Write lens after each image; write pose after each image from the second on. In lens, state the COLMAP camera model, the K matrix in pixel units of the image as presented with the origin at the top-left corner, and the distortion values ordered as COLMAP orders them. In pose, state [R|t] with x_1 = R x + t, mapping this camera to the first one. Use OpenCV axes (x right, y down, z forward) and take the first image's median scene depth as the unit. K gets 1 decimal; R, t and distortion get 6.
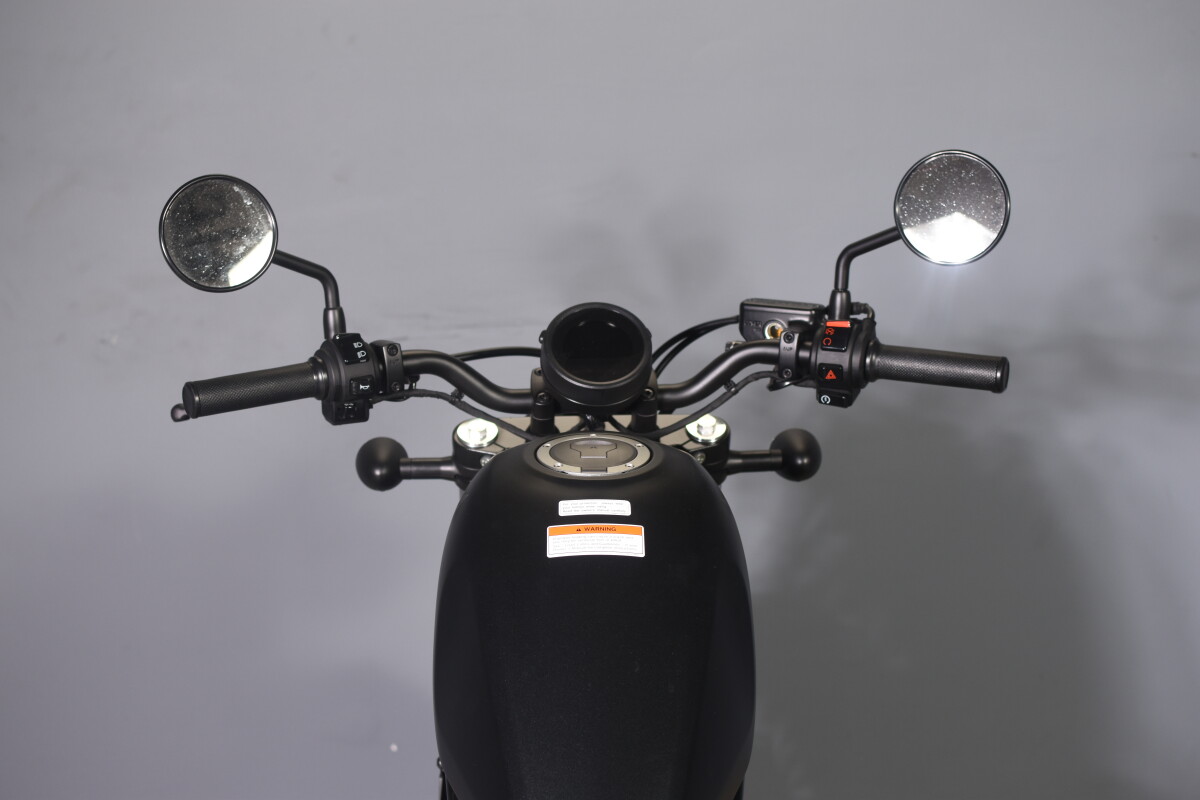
lens RADIAL K [[1826.0, 0, 598.9], [0, 1826.0, 401.0], [0, 0, 1]] dist [-0.150086, 0.000000]
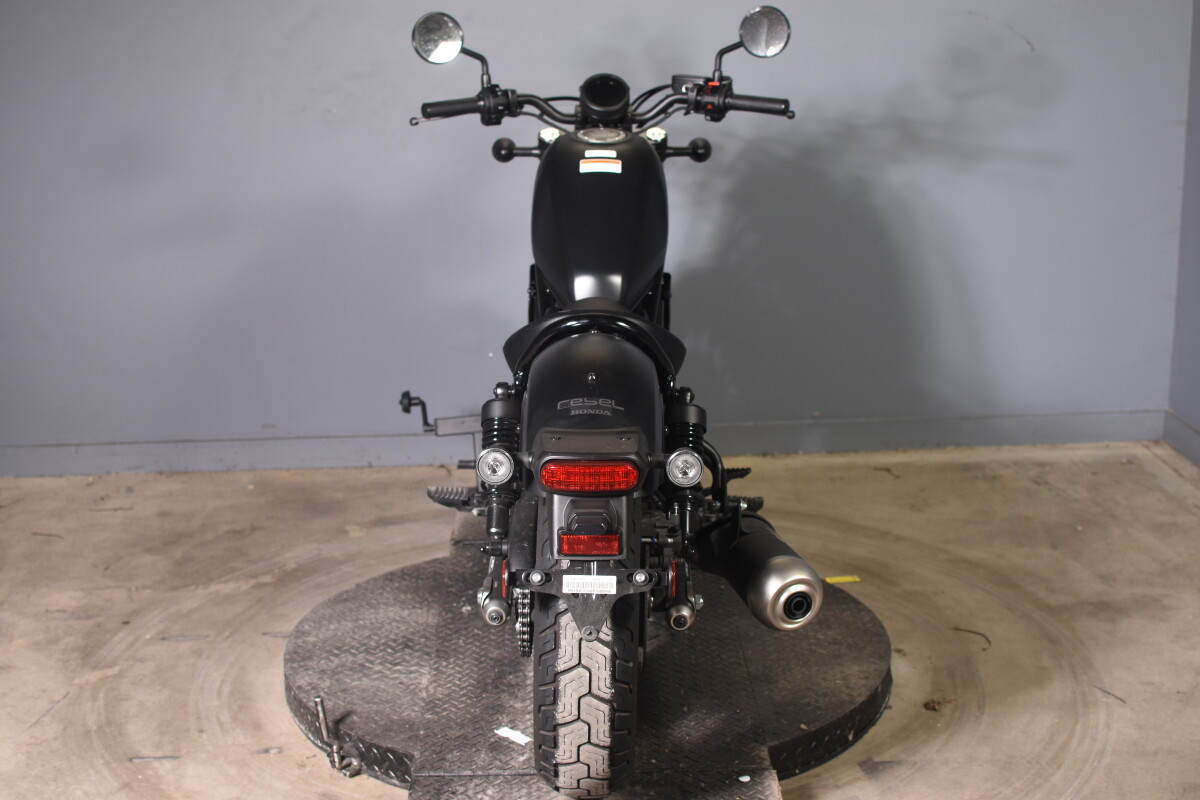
lens RADIAL K [[1826.0, 0, 602.3], [0, 1826.0, 397.7], [0, 0, 1]] dist [-0.150086, 0.000000]
pose [[0.999614, 0.019193, -0.020064, 0.046371], [-0.017611, 0.996933, 0.076251, 0.168668], [0.021466, -0.075868, 0.996887, -1.211148]]
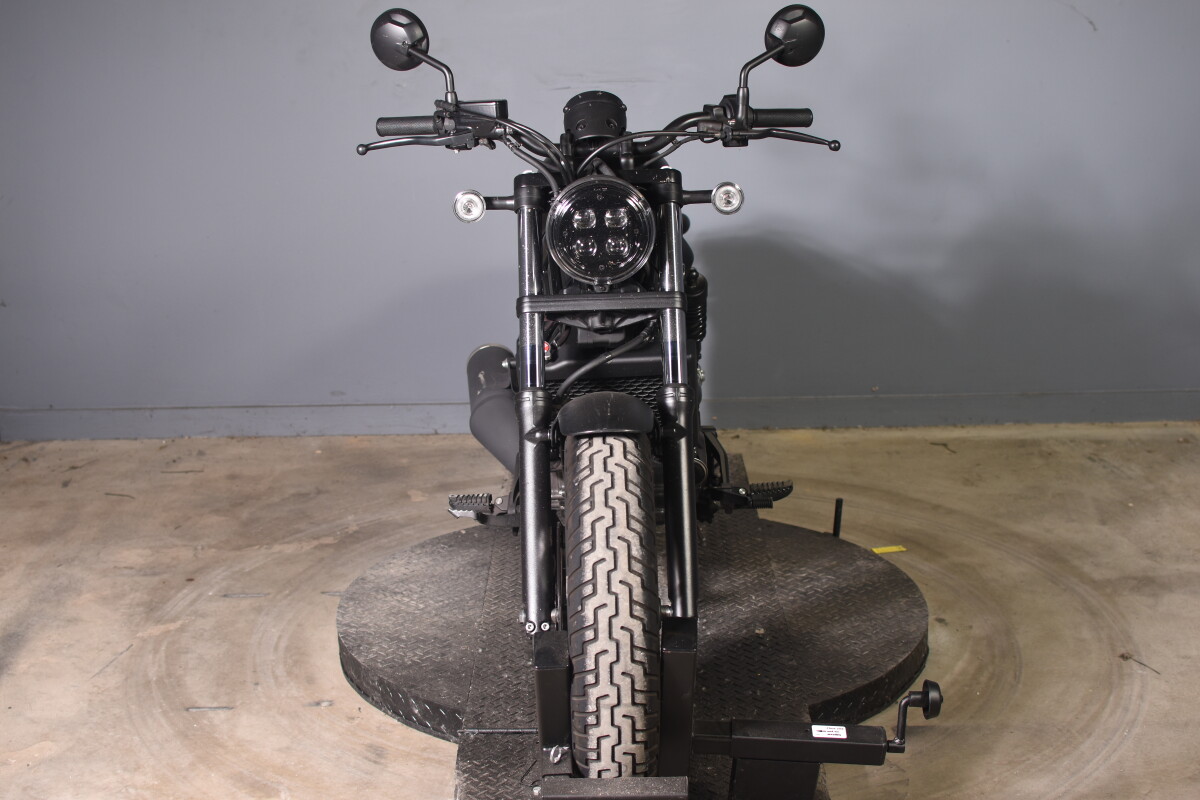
lens RADIAL K [[1826.0, 0, 600.1], [0, 1826.0, 397.0], [0, 0, 1]] dist [-0.150086, 0.000000]
pose [[0.996863, 0.033413, -0.071751, 0.188875], [-0.026932, 0.995626, 0.089466, 0.180263], [0.074427, -0.087253, 0.993402, -1.345792]]
